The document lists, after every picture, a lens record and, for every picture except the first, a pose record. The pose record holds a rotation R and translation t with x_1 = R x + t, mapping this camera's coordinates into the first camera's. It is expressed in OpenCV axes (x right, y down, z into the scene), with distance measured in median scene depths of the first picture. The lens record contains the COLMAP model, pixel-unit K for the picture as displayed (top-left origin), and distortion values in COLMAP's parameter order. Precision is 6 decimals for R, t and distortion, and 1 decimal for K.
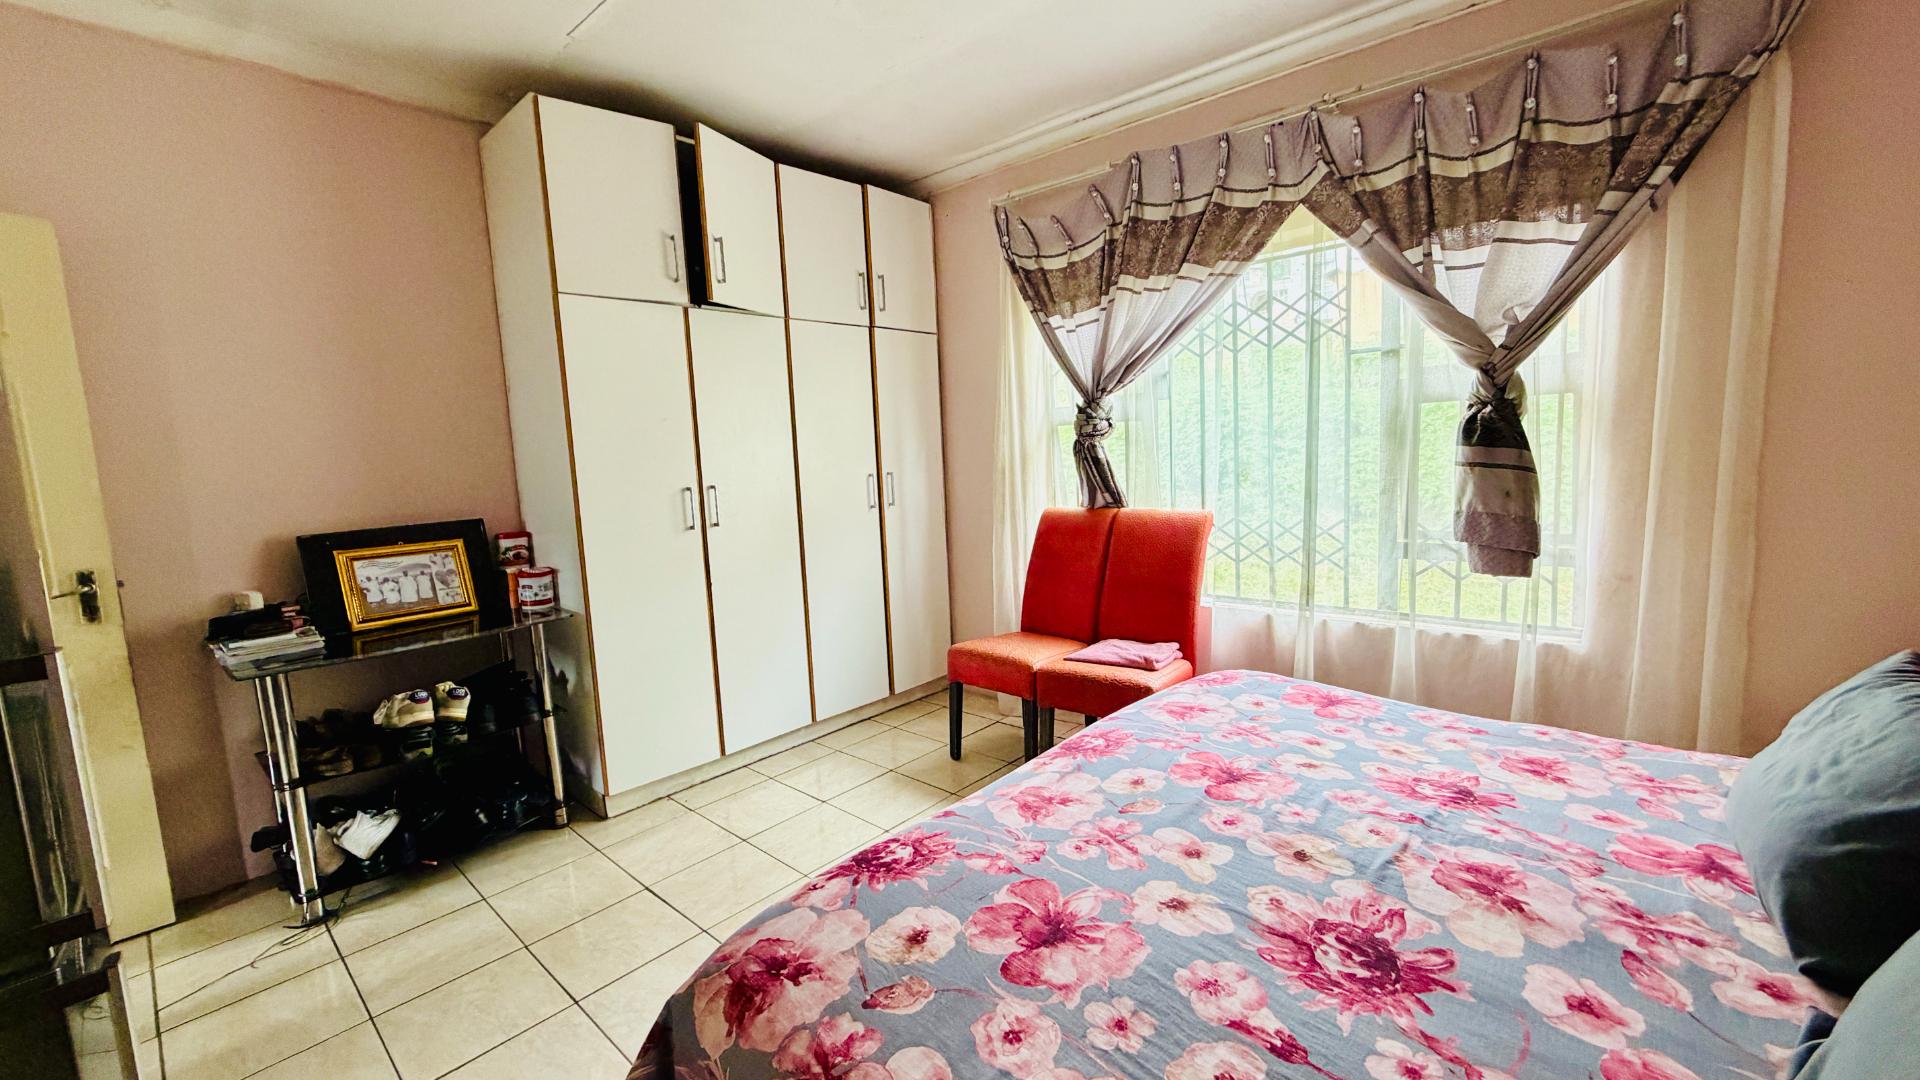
lens RADIAL K [[768.7, 0, 950.8], [0, 768.7, 535.2], [0, 0, 1]] dist [0.000077, 0.000048]
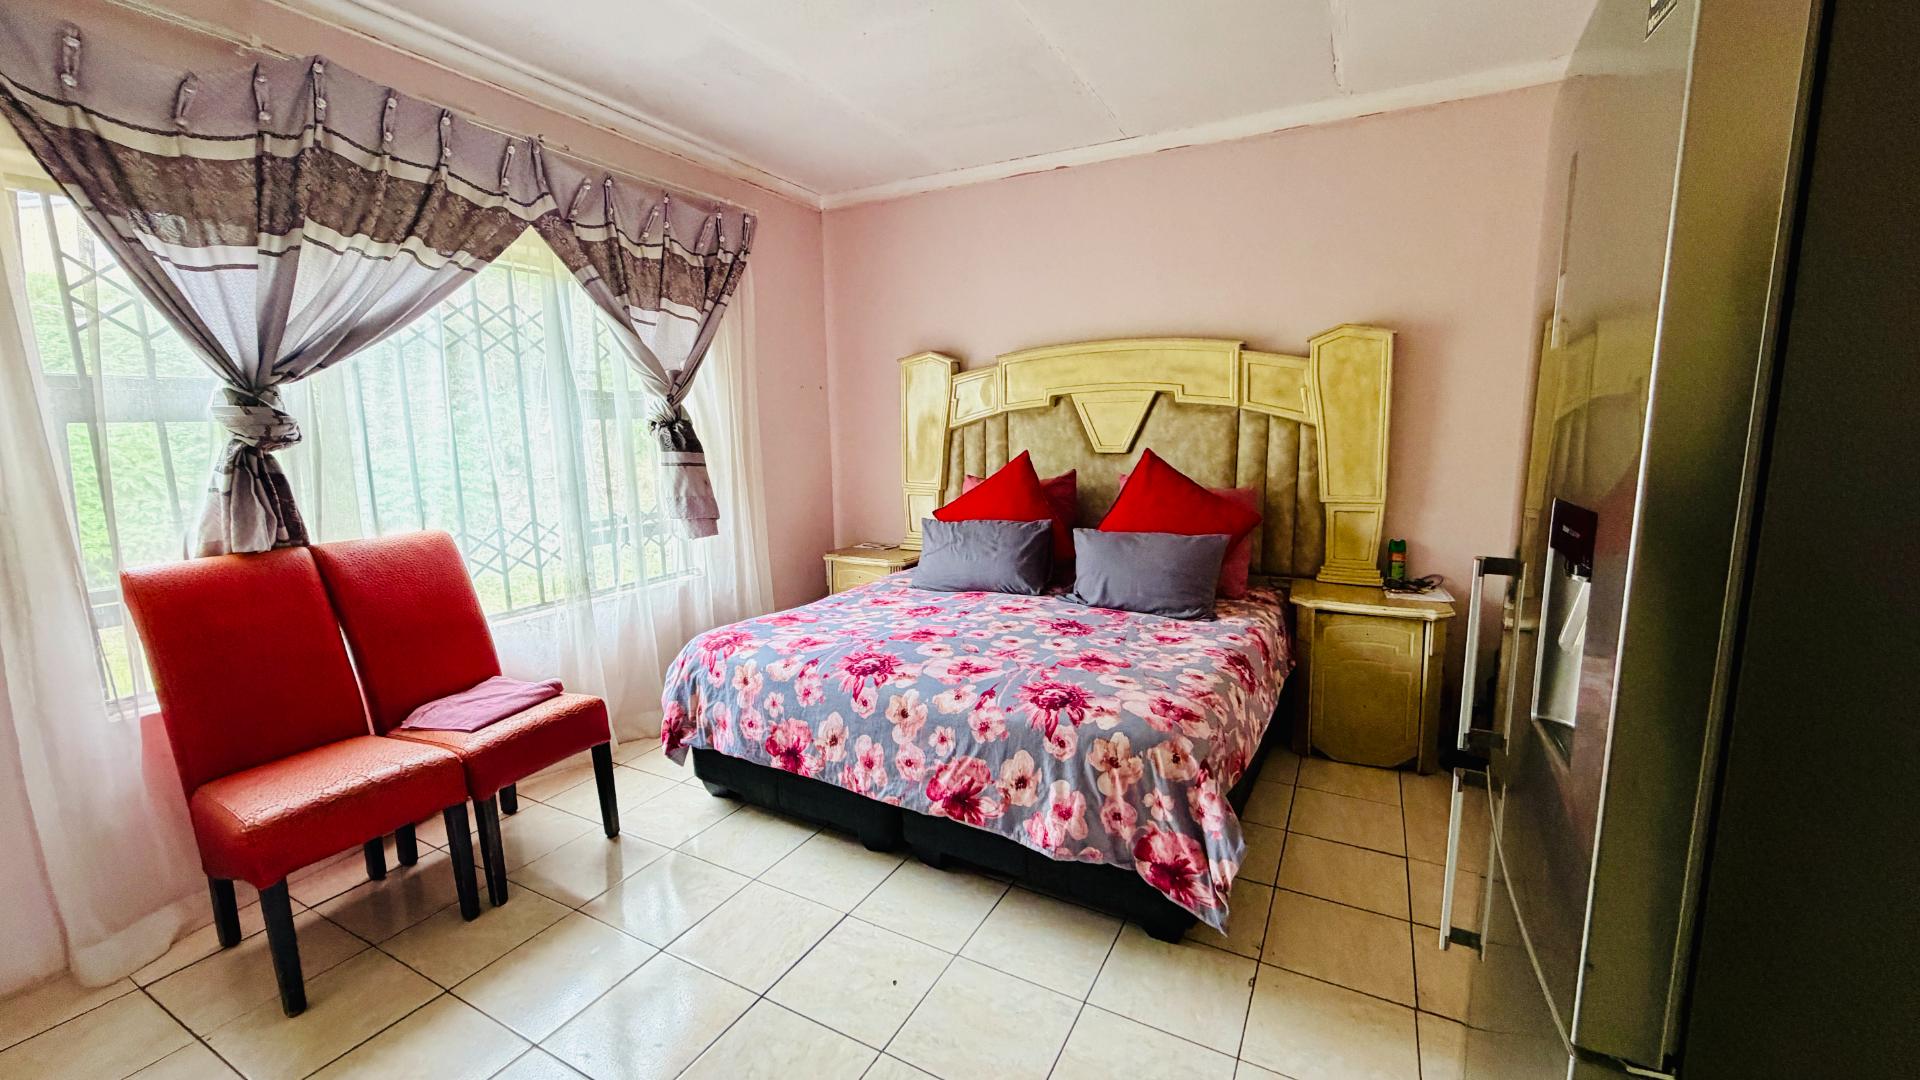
lens RADIAL K [[768.7, 0, 956.8], [0, 768.7, 547.2], [0, 0, 1]] dist [0.000077, 0.000048]
pose [[-0.245713, -0.111805, 0.962873, -1.119220], [0.135589, 0.979596, 0.148347, -0.108175], [-0.959813, 0.167006, -0.225540, 1.103653]]
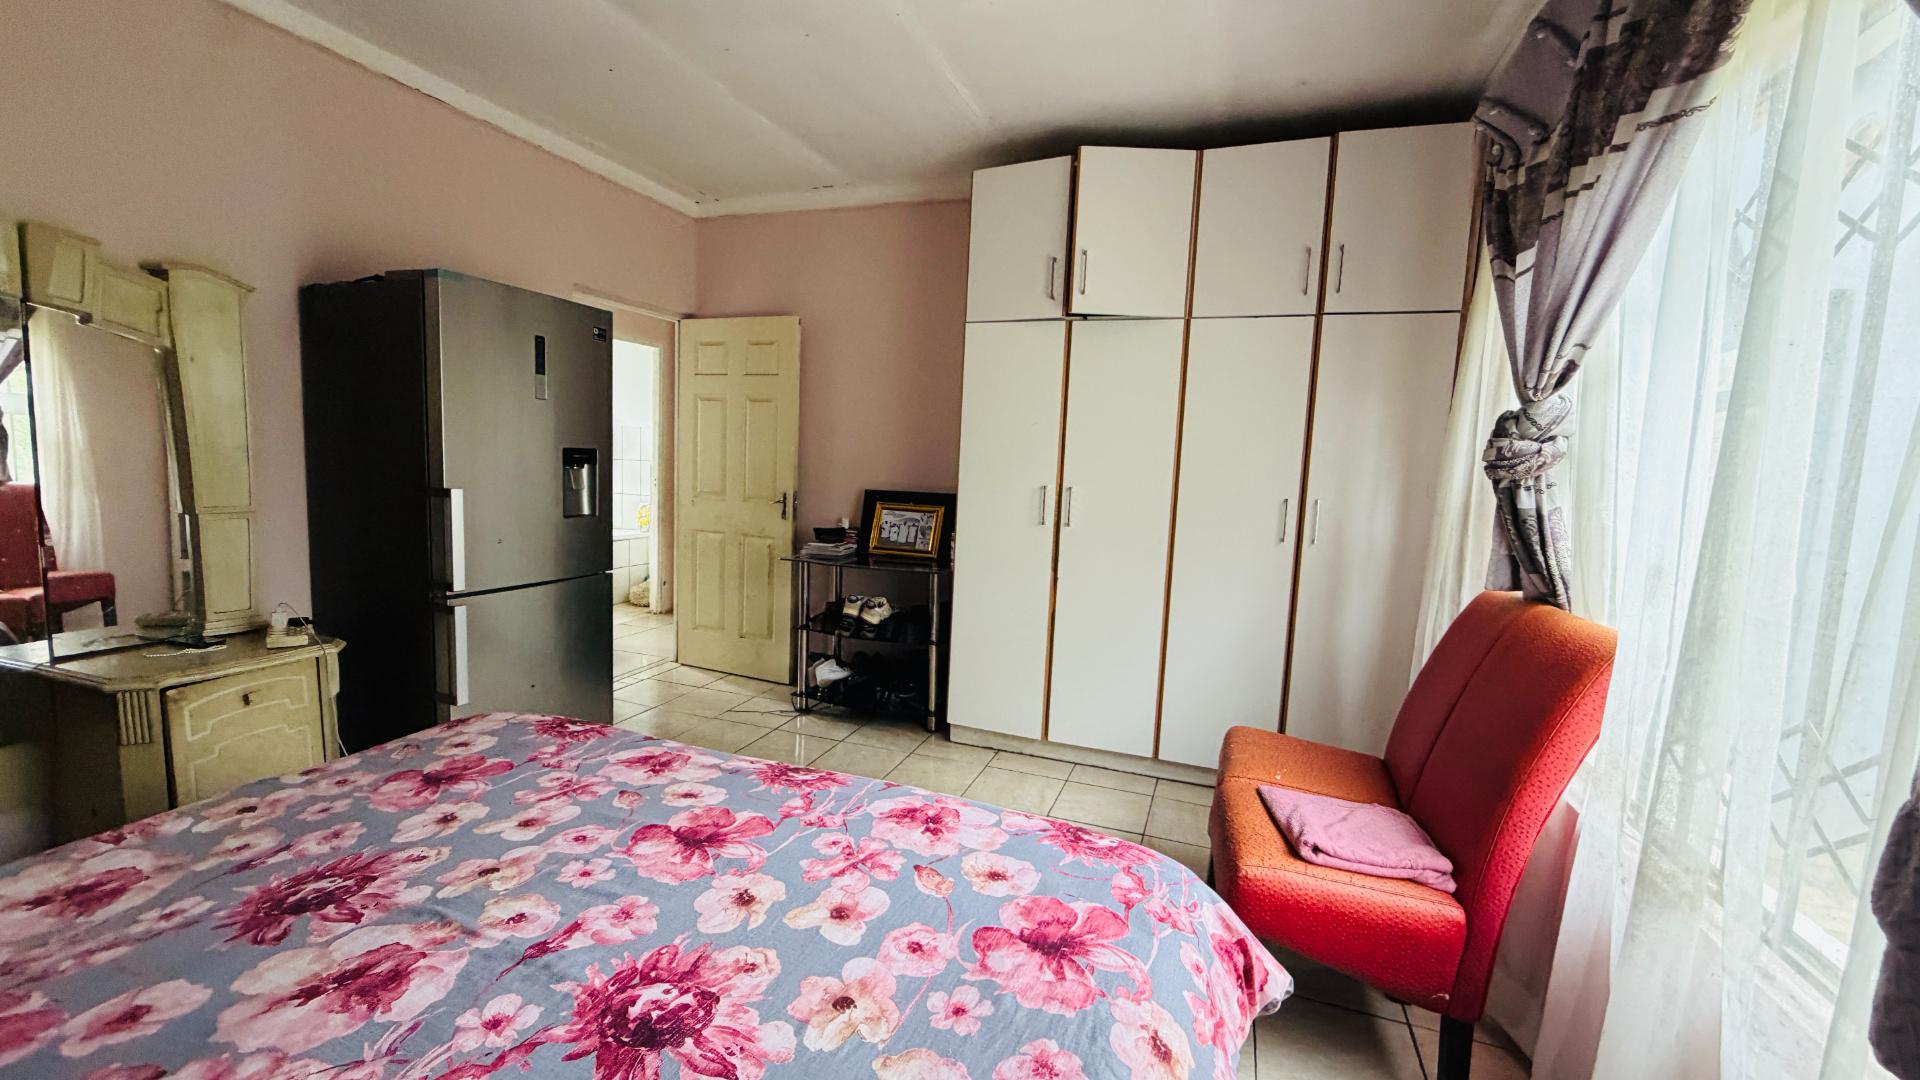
lens RADIAL K [[768.7, 0, 966.0], [0, 768.7, 534.5], [0, 0, 1]] dist [0.000077, 0.000048]
pose [[0.378213, 0.148752, -0.913689, 0.718929], [-0.167929, 0.981654, 0.090305, -0.085067], [0.910360, 0.119281, 0.396254, 0.537523]]
